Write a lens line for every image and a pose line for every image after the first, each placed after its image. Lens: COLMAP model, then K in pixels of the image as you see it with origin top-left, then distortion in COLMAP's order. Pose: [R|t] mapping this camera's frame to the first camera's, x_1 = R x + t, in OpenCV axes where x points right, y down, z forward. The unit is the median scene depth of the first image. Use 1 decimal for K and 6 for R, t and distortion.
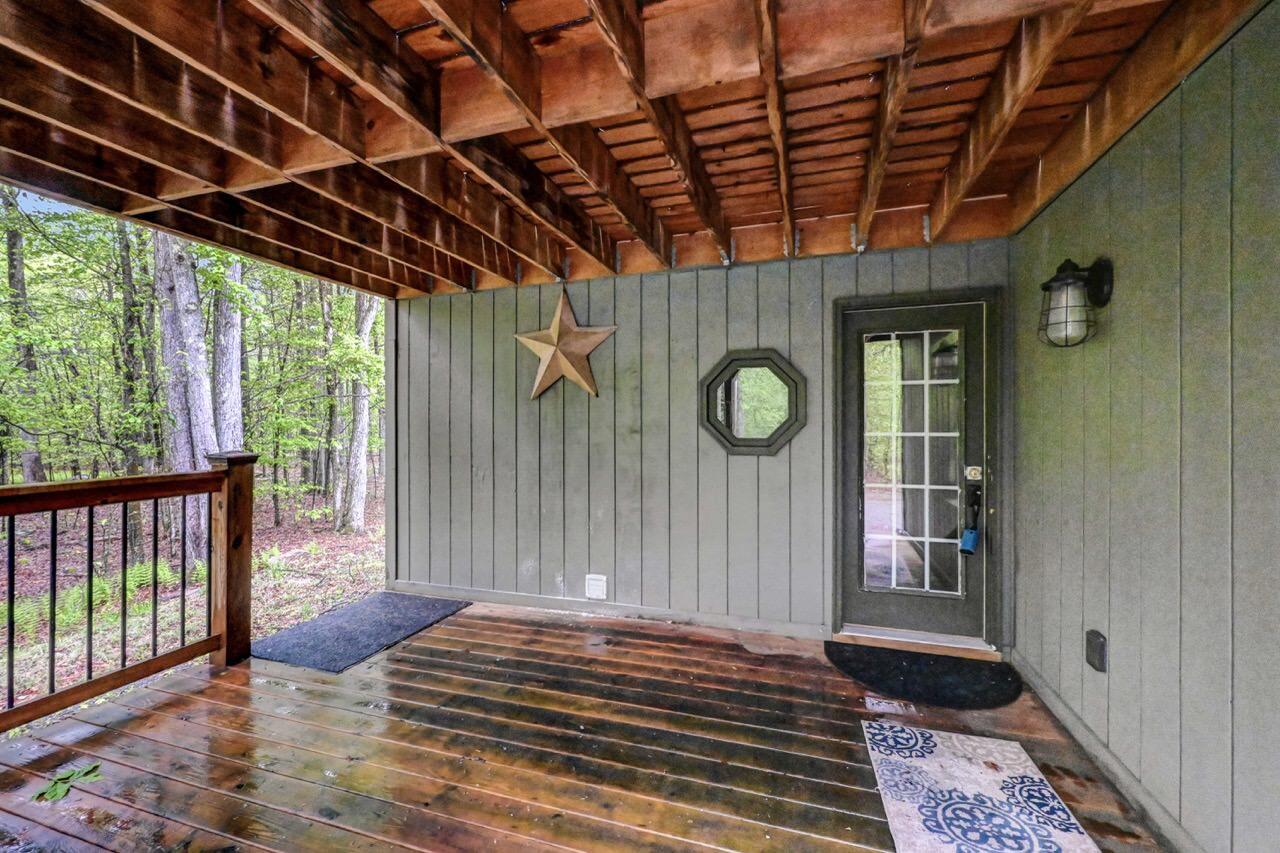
lens RADIAL K [[516.6, 0, 642.3], [0, 516.6, 426.0], [0, 0, 1]] dist [-0.000535, -0.000043]
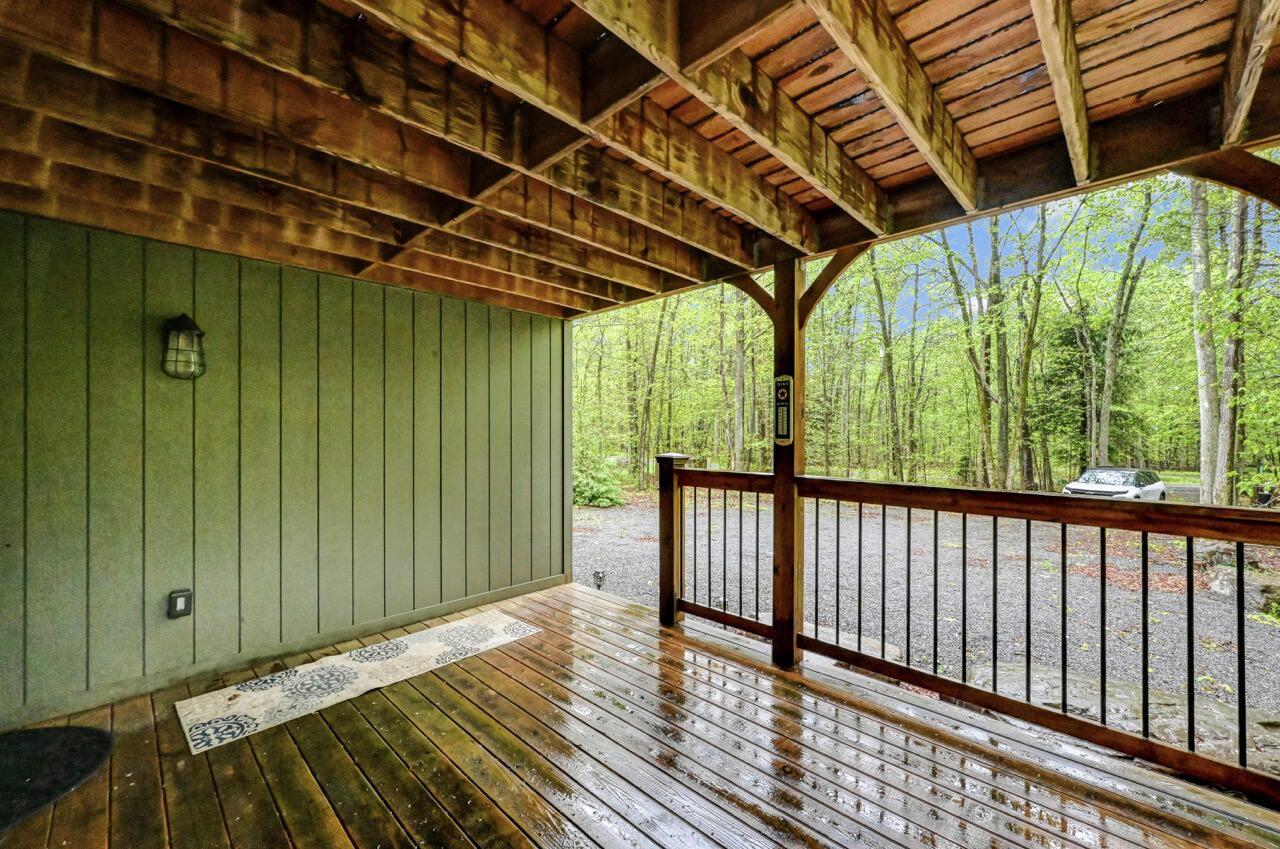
lens RADIAL K [[513.1, 0, 642.1], [0, 513.1, 429.4], [0, 0, 1]] dist [0.001845, 0.000362]
pose [[-0.893495, 0.003434, 0.449059, -0.868485], [0.001409, 0.999987, -0.004845, -0.022085], [-0.449070, -0.003697, -0.893489, 1.746020]]
